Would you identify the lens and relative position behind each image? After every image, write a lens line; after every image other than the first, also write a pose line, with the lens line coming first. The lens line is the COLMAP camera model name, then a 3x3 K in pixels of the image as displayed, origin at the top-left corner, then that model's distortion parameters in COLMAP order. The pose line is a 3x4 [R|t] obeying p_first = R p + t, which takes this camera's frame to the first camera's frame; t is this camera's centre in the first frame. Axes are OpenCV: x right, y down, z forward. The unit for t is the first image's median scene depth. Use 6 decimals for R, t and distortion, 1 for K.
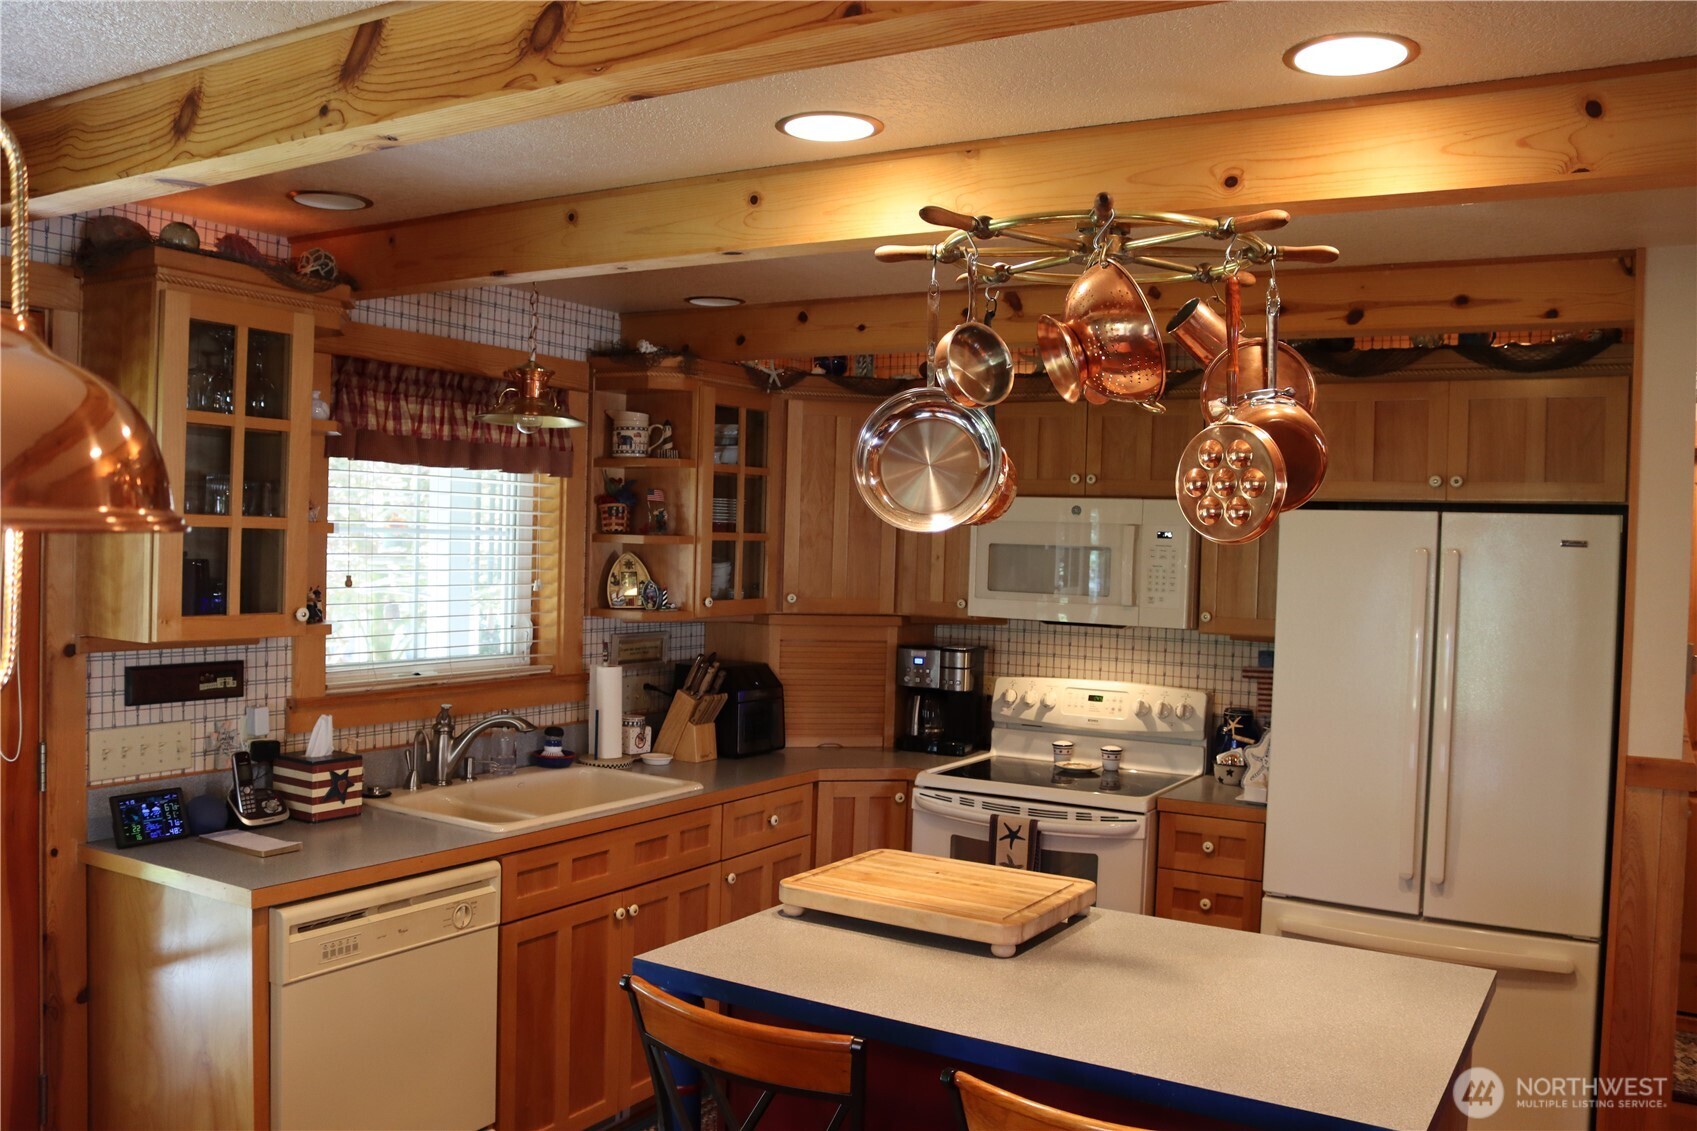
lens RADIAL K [[1427.3, 0, 848.5], [0, 1427.3, 565.5], [0, 0, 1]] dist [-0.150770, 0.142831]
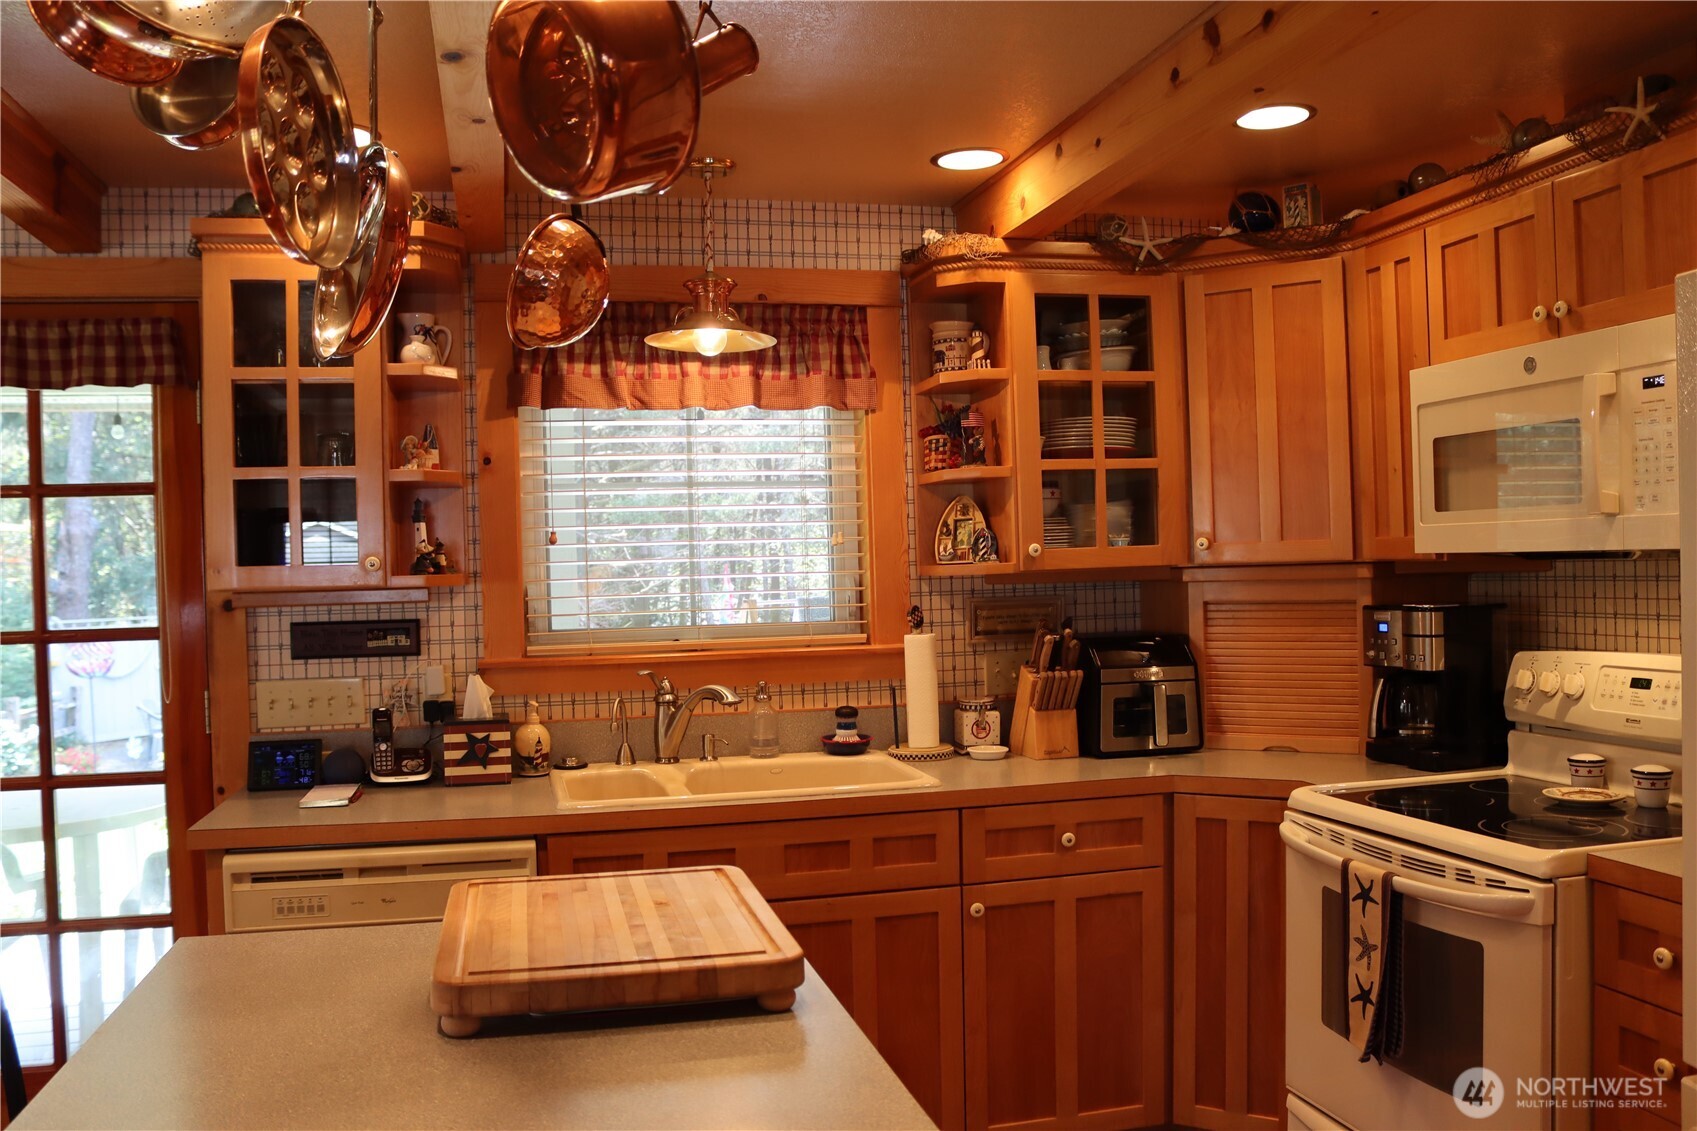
lens RADIAL K [[1427.3, 0, 848.5], [0, 1427.3, 565.5], [0, 0, 1]] dist [-0.150770, 0.142831]
pose [[0.695048, -0.048765, -0.717308, 0.431155], [0.034216, 0.998810, -0.034748, 0.064611], [0.718149, -0.000392, 0.695890, 0.445727]]
